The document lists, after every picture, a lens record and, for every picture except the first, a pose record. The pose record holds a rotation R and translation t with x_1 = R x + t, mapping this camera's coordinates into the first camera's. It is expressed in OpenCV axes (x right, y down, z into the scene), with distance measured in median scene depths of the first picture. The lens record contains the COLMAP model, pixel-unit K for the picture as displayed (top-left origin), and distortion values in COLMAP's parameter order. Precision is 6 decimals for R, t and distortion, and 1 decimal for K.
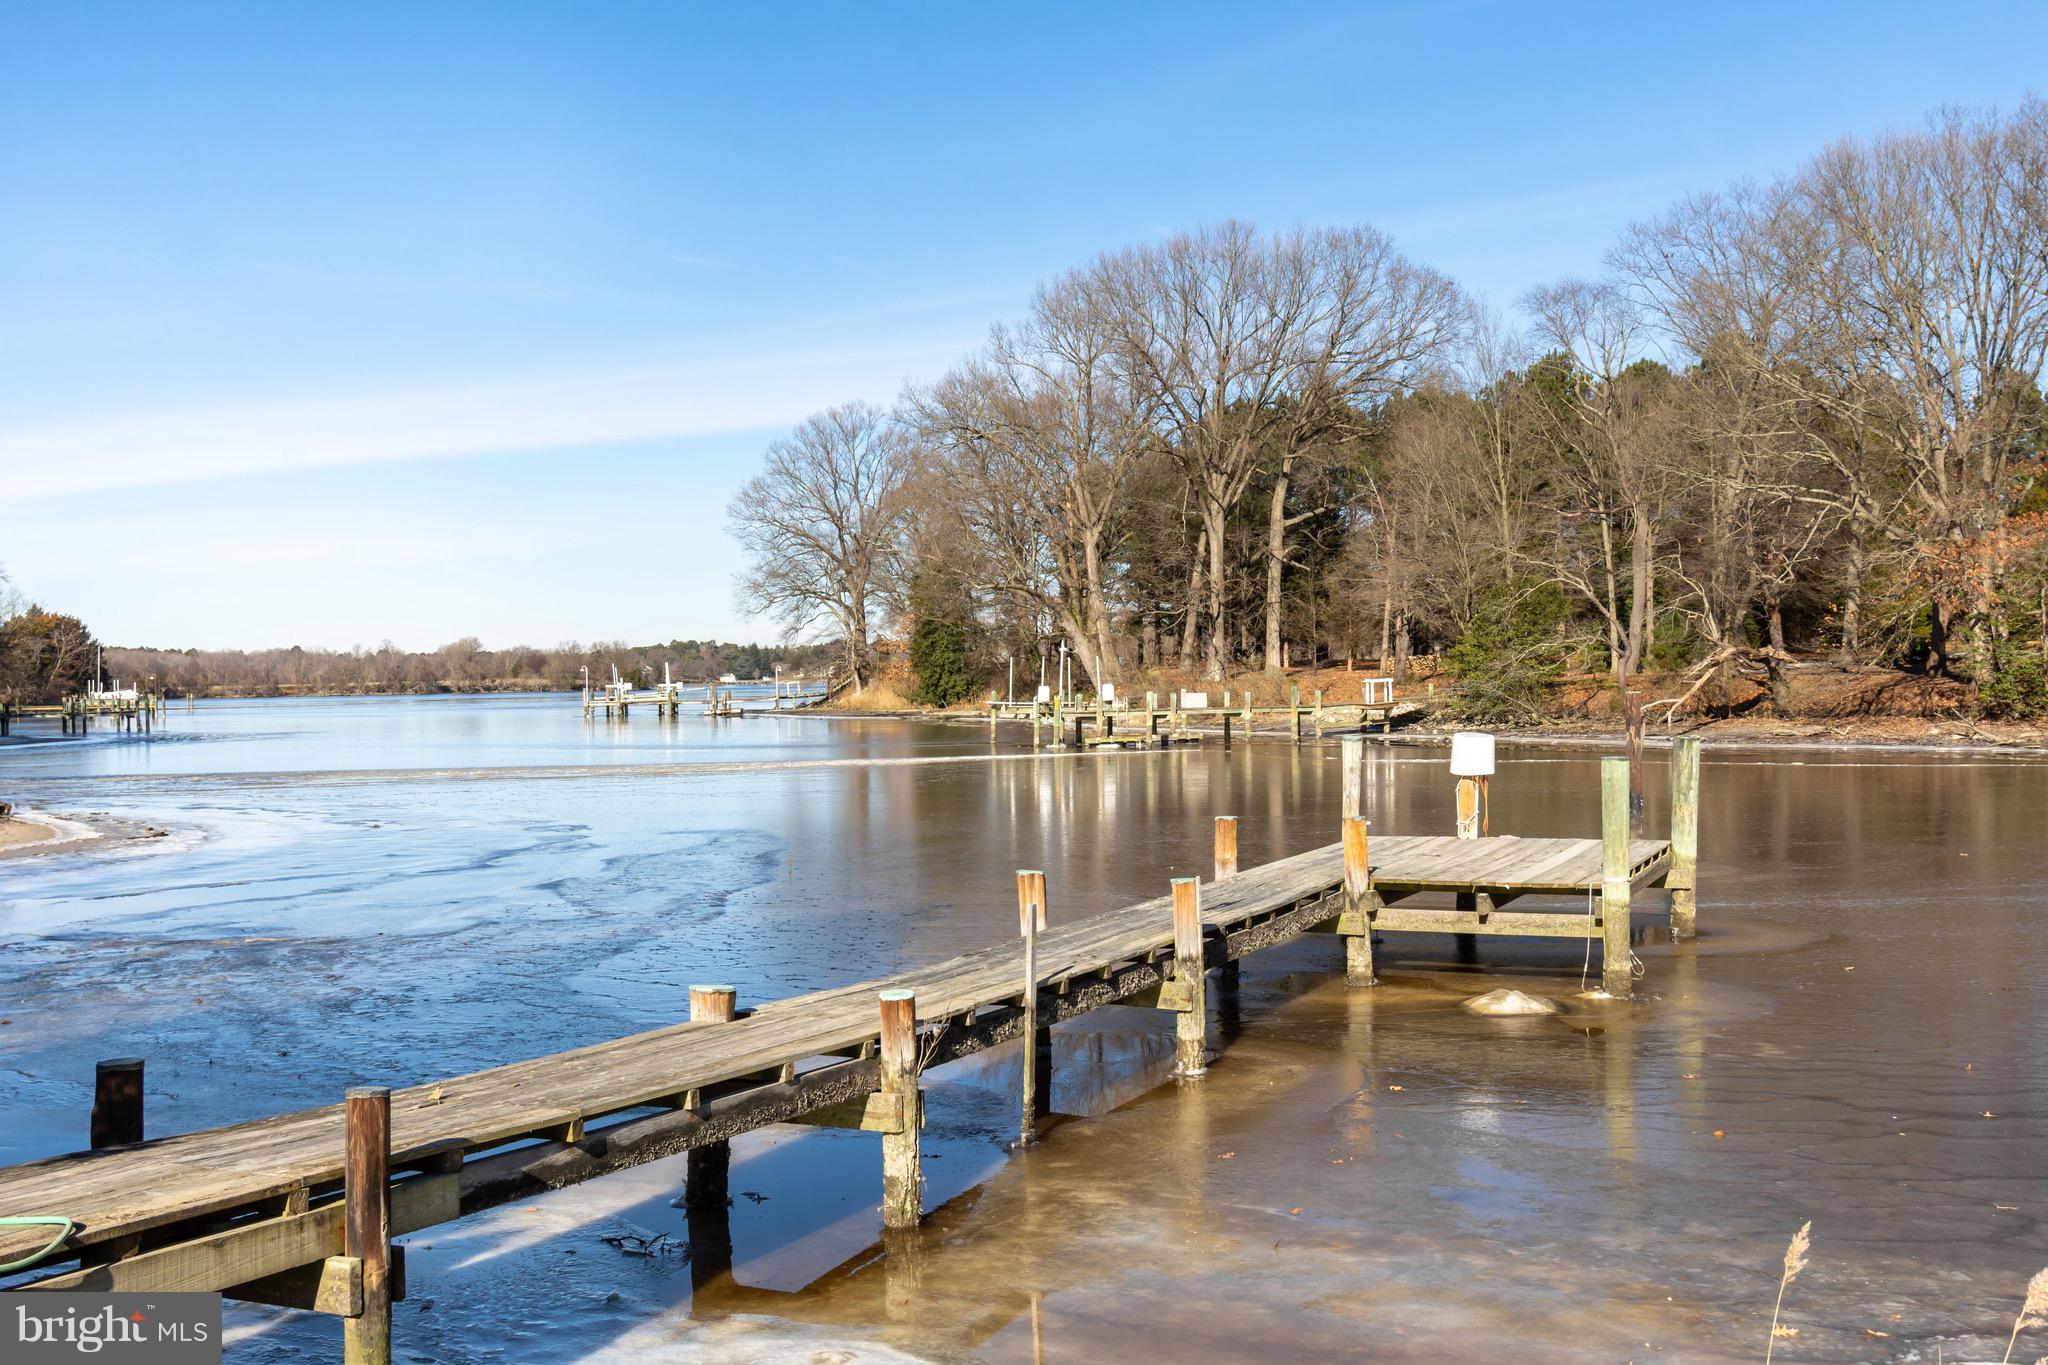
lens RADIAL K [[2005.2, 0, 1024.0], [0, 2005.2, 682.5], [0, 0, 1]] dist [0.009306, -0.000644]
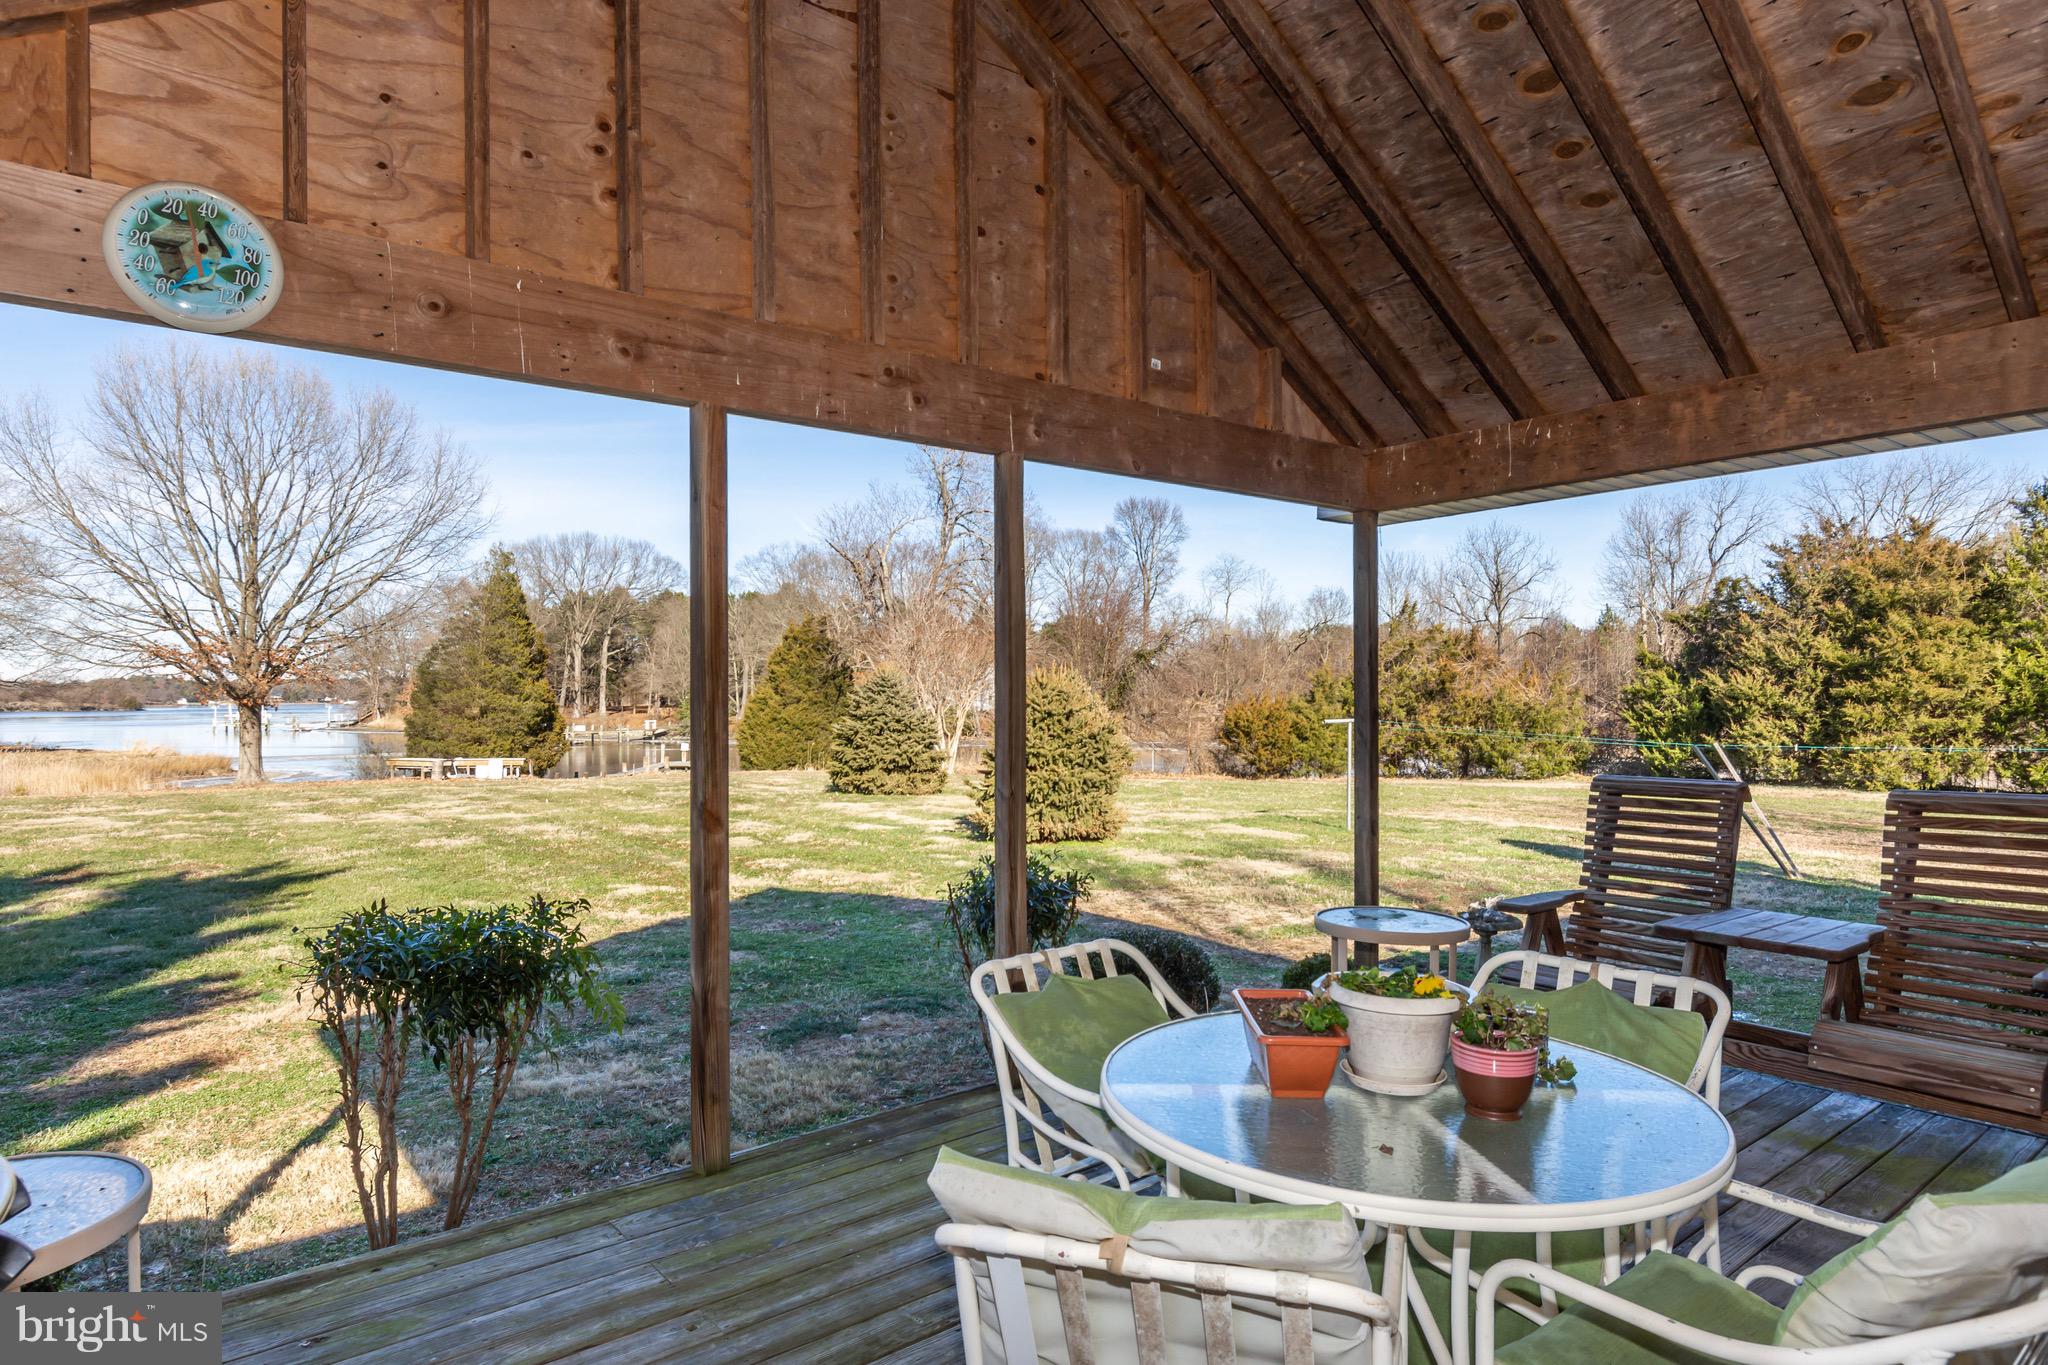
lens RADIAL K [[1237.6, 0, 1070.0], [0, 1237.6, 706.5], [0, 0, 1]] dist [-0.001908, -0.000919]
pose [[0.867861, 0.006886, 0.496759, -0.134399], [-0.008491, 0.999963, 0.000972, -0.021713], [-0.496734, -0.005062, 0.867888, -0.611667]]
